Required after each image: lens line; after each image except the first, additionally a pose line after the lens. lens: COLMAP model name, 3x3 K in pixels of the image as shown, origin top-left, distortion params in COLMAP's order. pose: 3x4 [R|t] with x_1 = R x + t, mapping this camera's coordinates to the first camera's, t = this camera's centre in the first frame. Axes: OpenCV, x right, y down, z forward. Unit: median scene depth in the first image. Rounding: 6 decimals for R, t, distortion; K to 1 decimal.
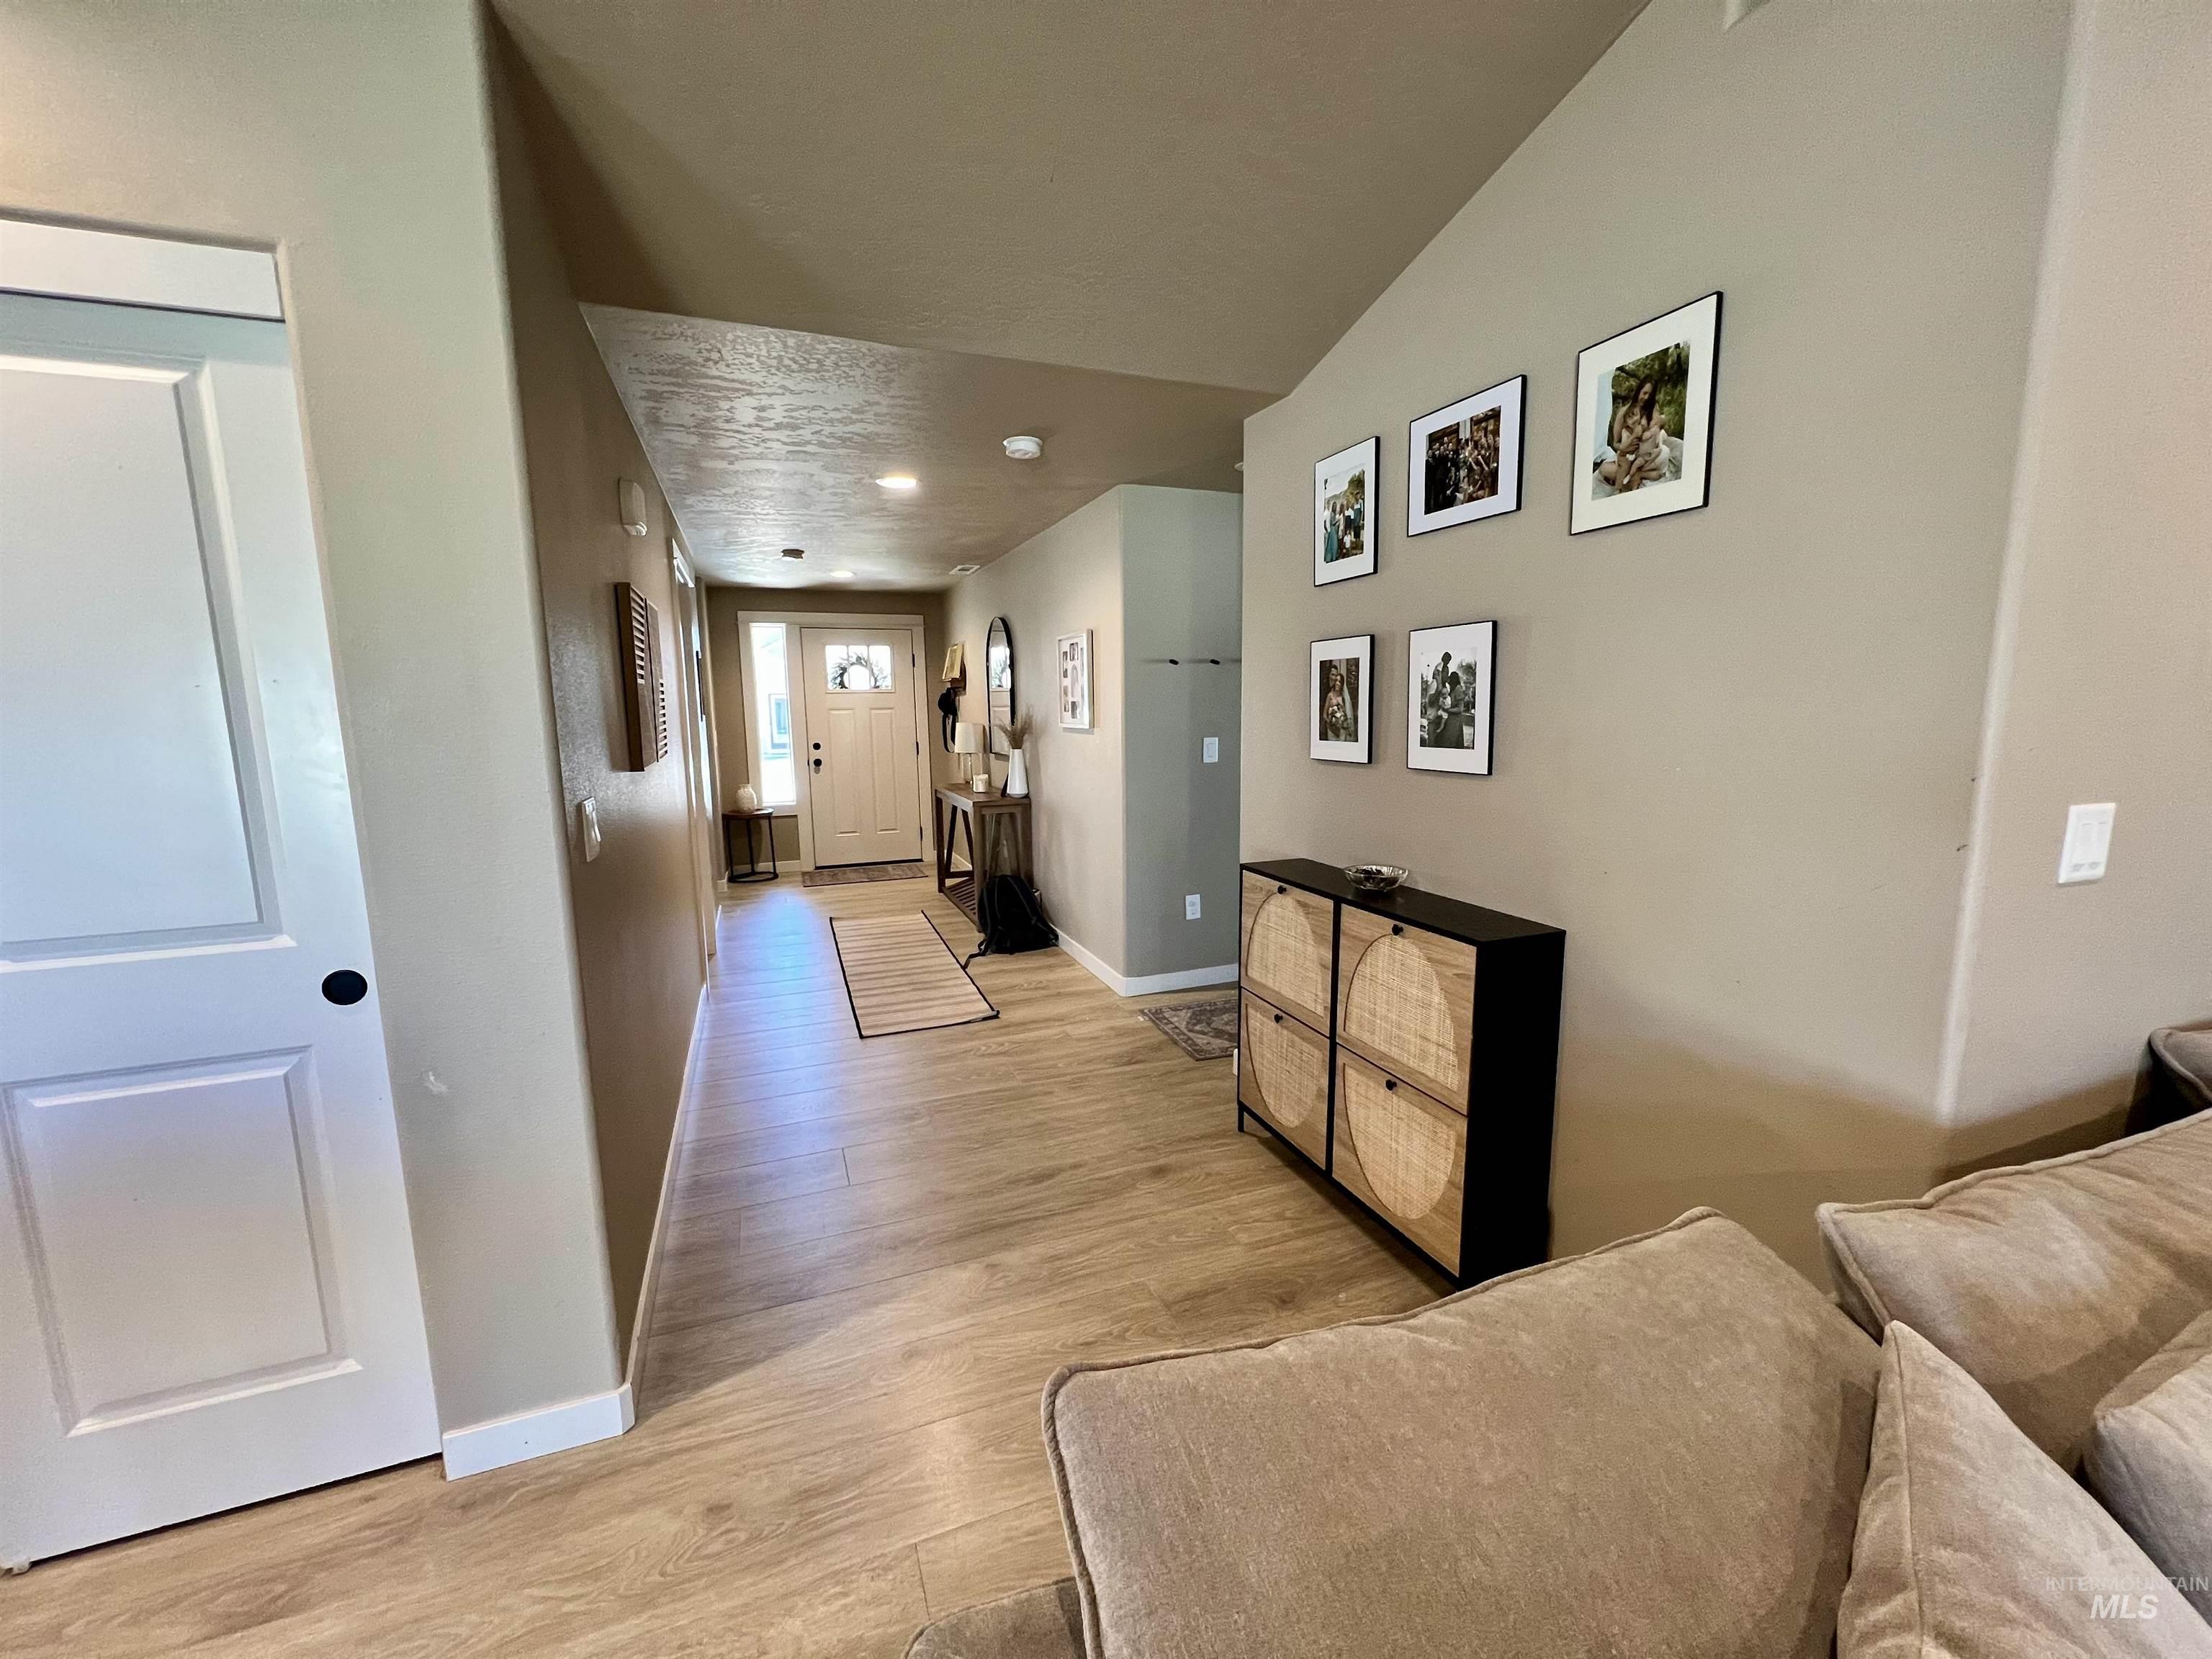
lens RADIAL K [[884.6, 0, 1103.8], [0, 884.6, 829.6], [0, 0, 1]] dist [-0.002309, 0.000630]
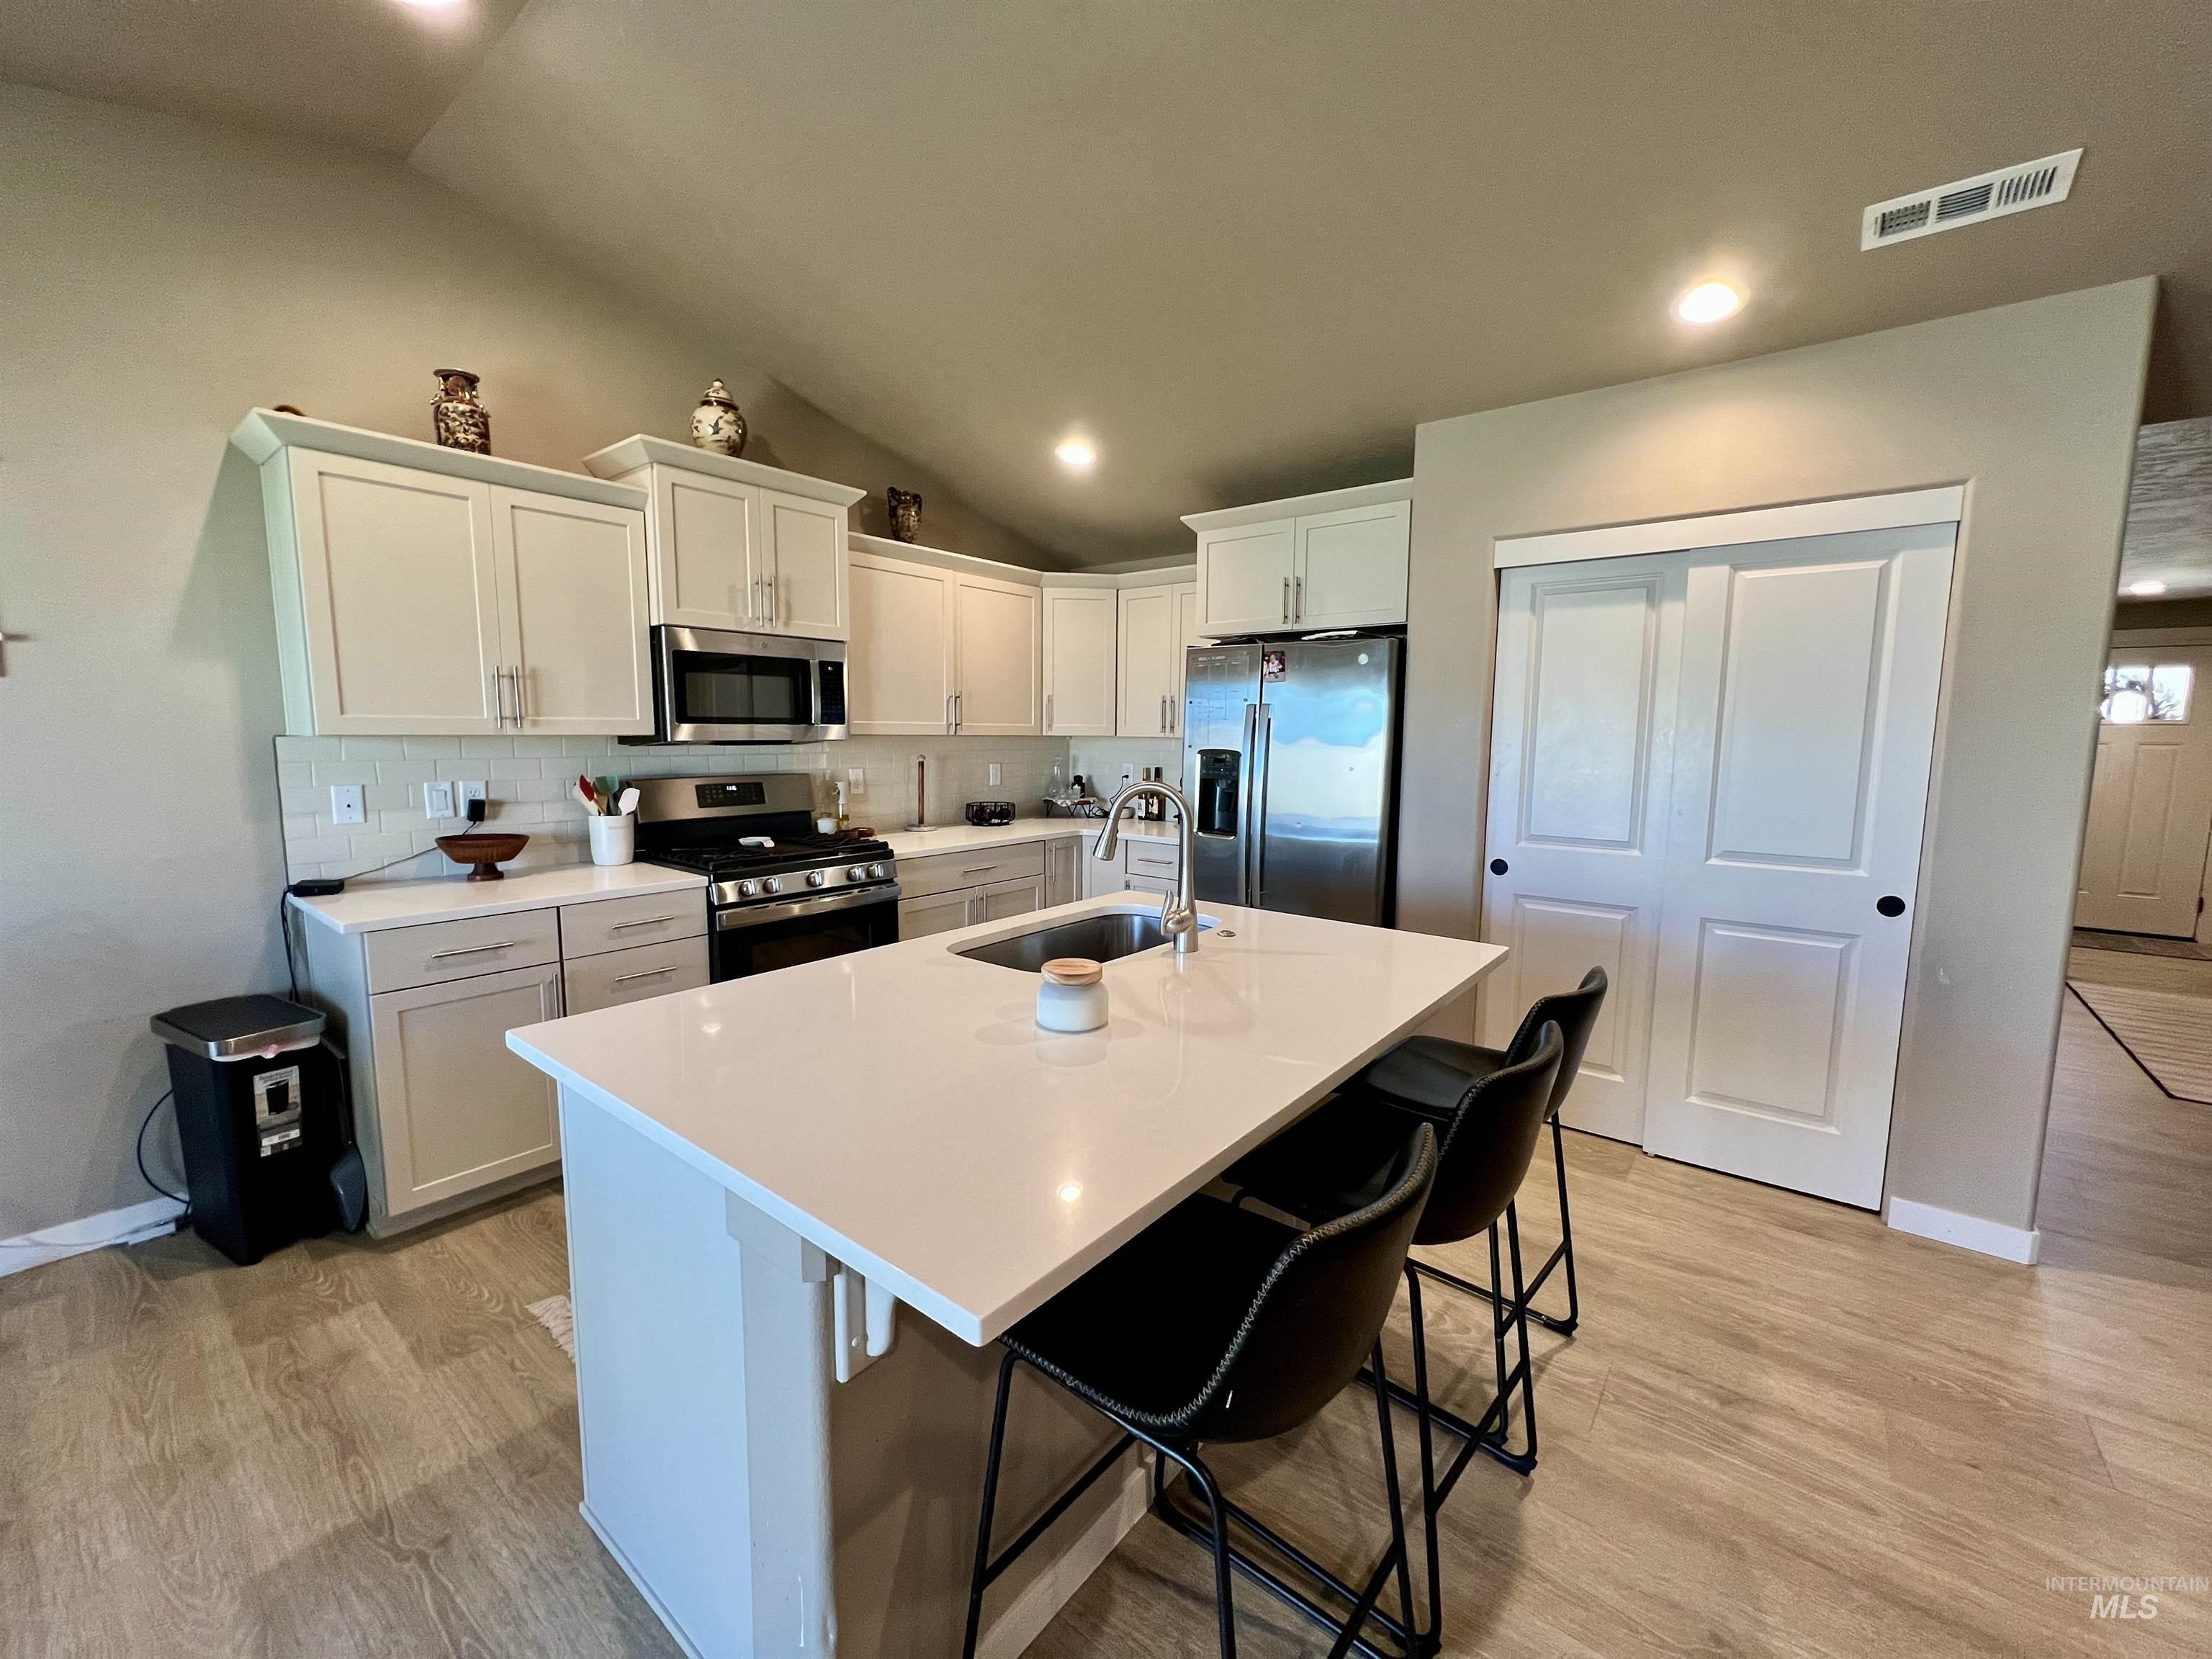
lens RADIAL K [[884.6, 0, 1105.1], [0, 884.6, 831.0], [0, 0, 1]] dist [-0.002309, 0.000630]
pose [[0.503165, 0.116560, -0.856293, -0.124306], [-0.136928, 0.989098, 0.054177, 0.099854], [0.853273, 0.089991, 0.513640, -0.765125]]
